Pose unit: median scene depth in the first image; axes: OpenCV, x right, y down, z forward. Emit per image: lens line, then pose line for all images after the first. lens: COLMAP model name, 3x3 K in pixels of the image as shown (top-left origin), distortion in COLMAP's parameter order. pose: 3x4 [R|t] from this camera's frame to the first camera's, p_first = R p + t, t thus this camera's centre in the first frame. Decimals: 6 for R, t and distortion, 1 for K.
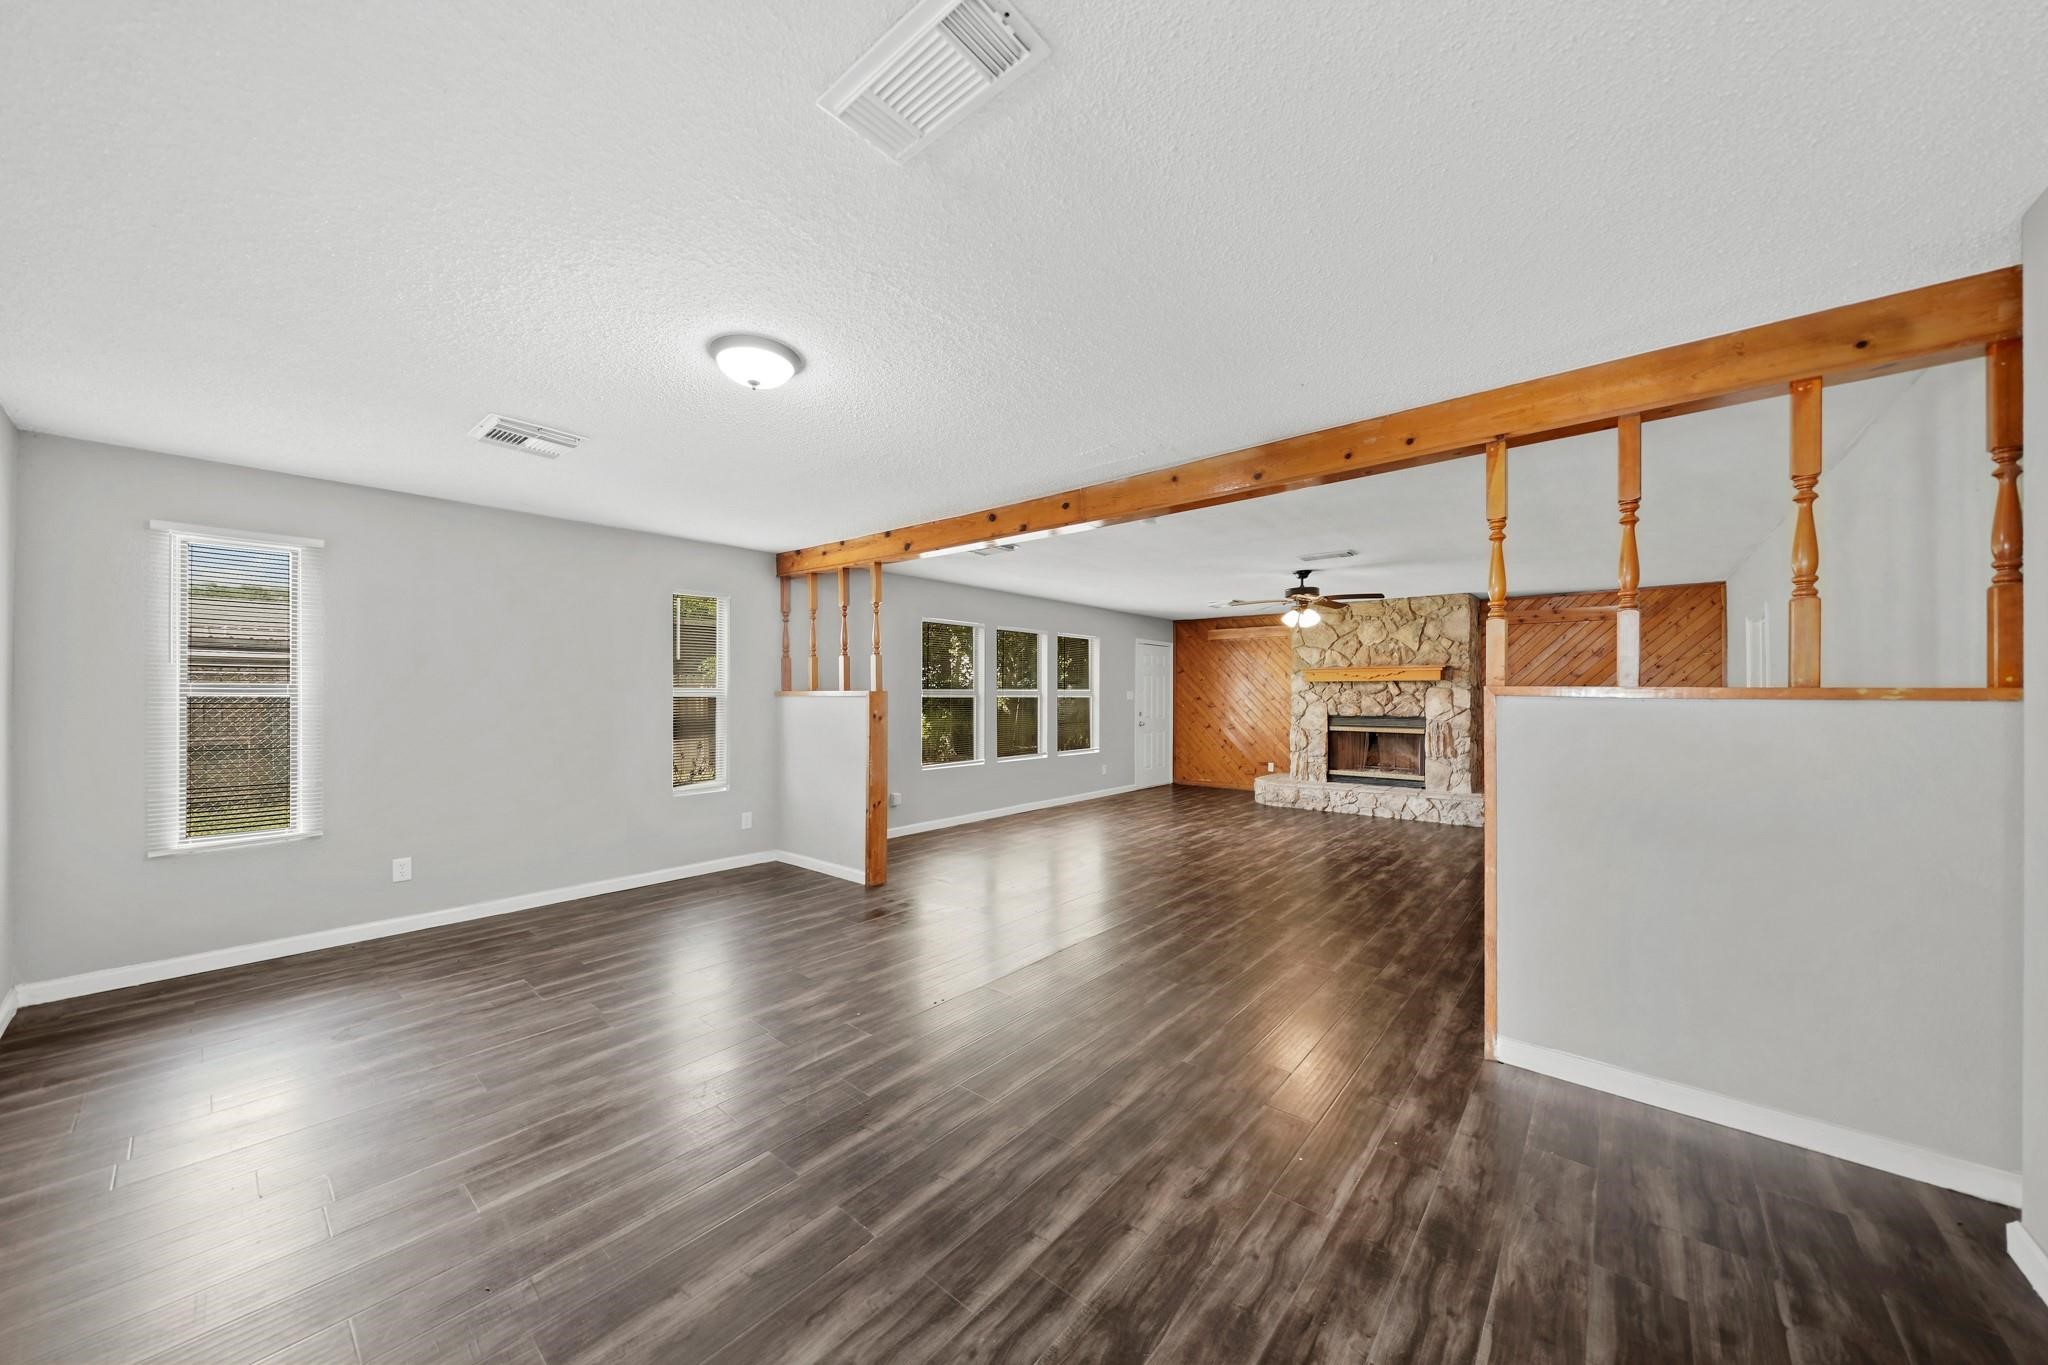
lens RADIAL K [[706.9, 0, 1023.6], [0, 706.9, 692.9], [0, 0, 1]] dist [-0.001601, -0.000105]
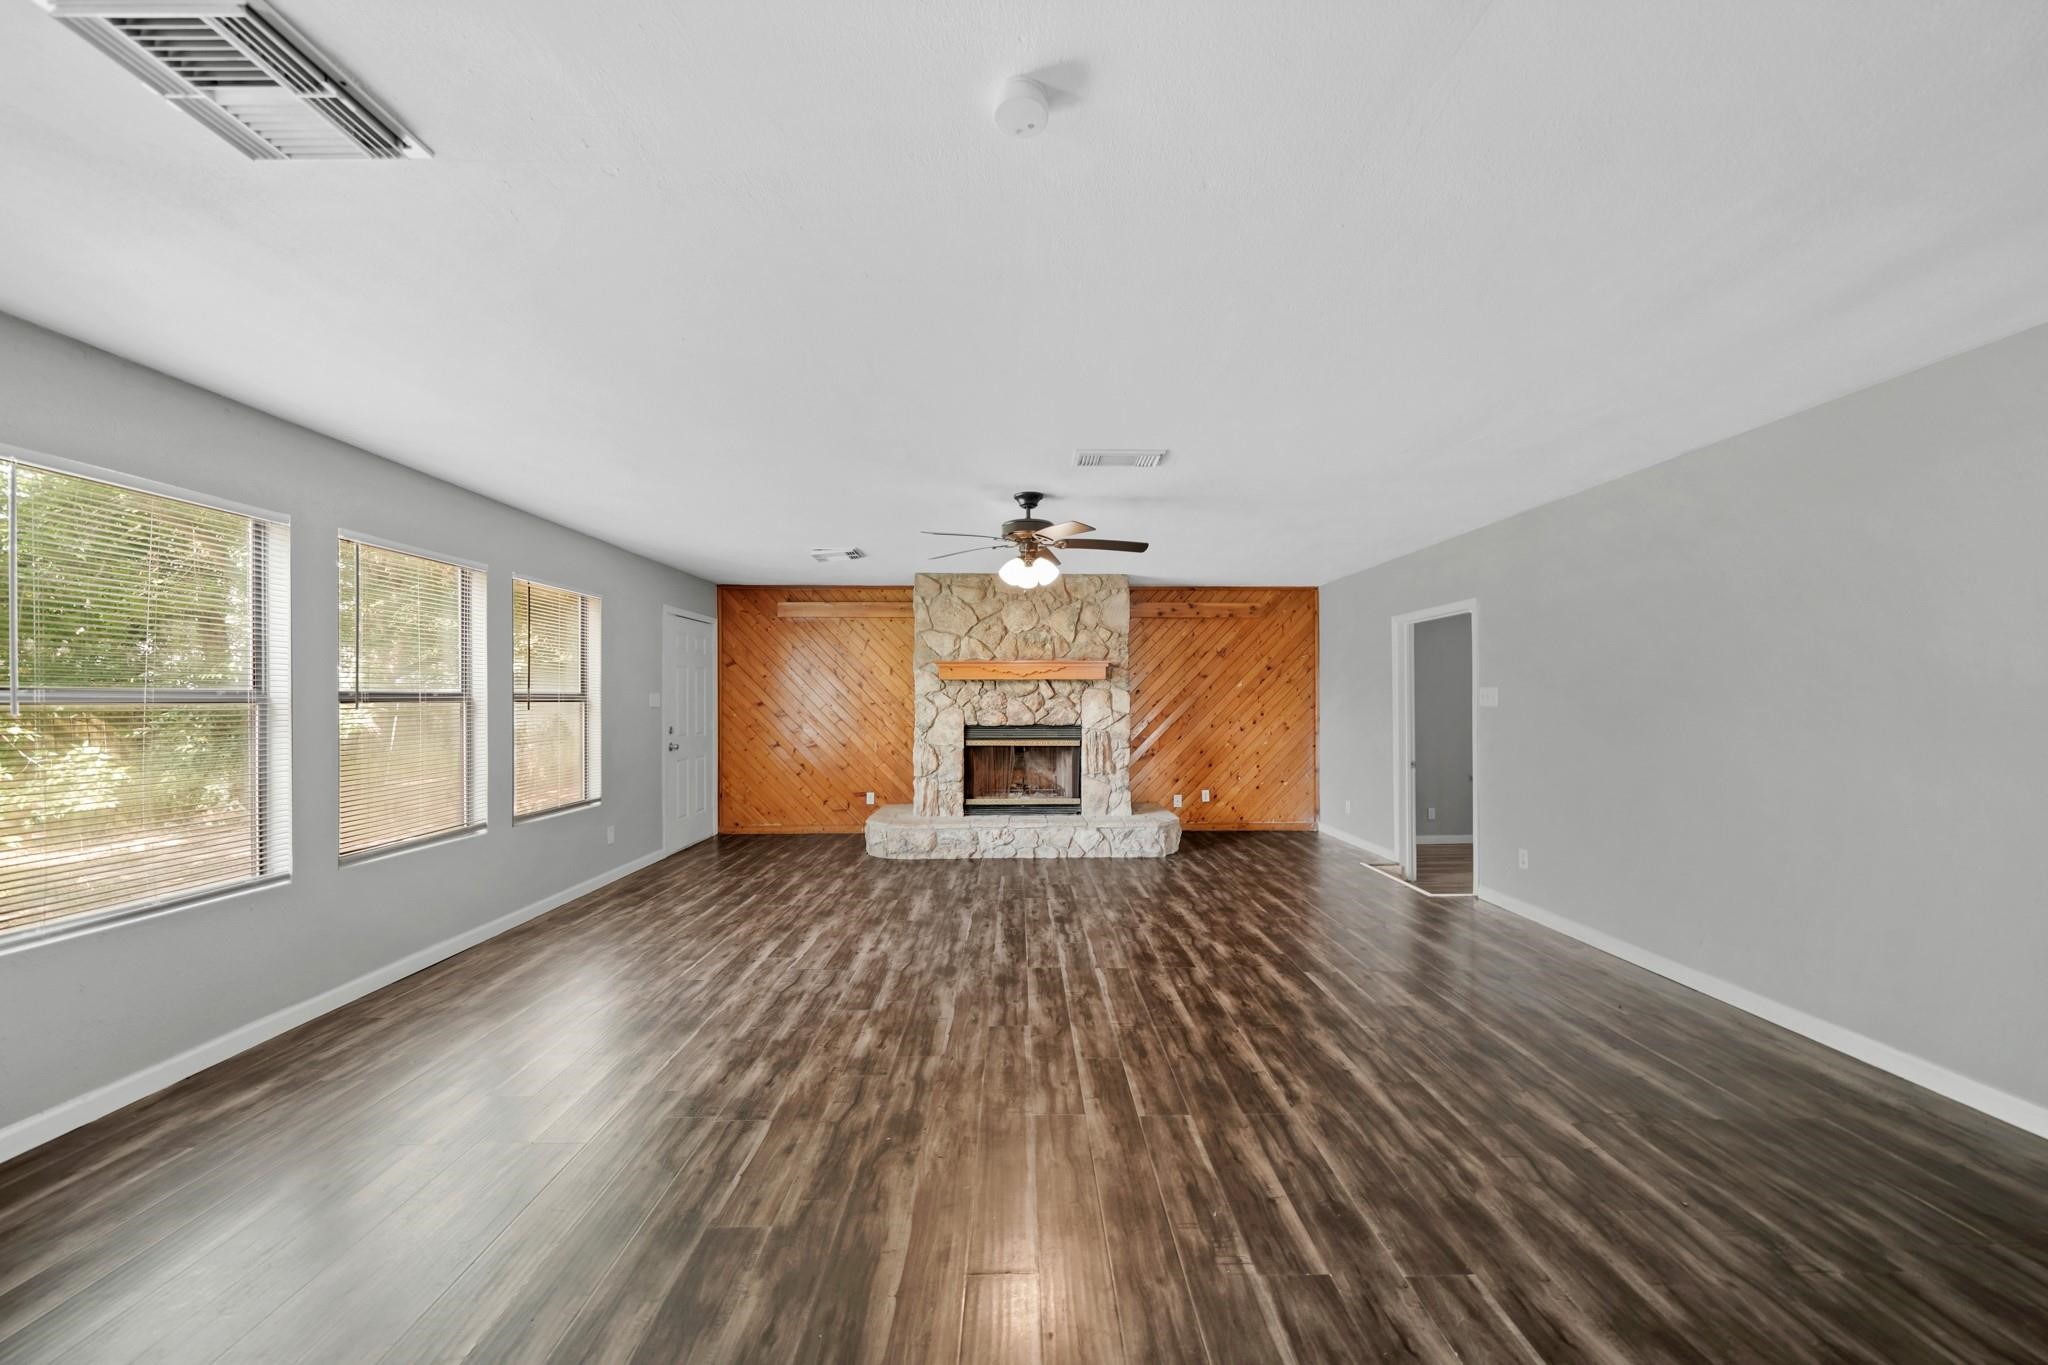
lens RADIAL K [[706.9, 0, 1032.6], [0, 706.9, 697.8], [0, 0, 1]] dist [-0.001601, -0.000105]
pose [[0.745213, -0.002291, 0.666823, -0.009038], [0.001460, 0.999997, 0.001803, 0.001599], [-0.666825, -0.000370, 0.745214, 0.424724]]
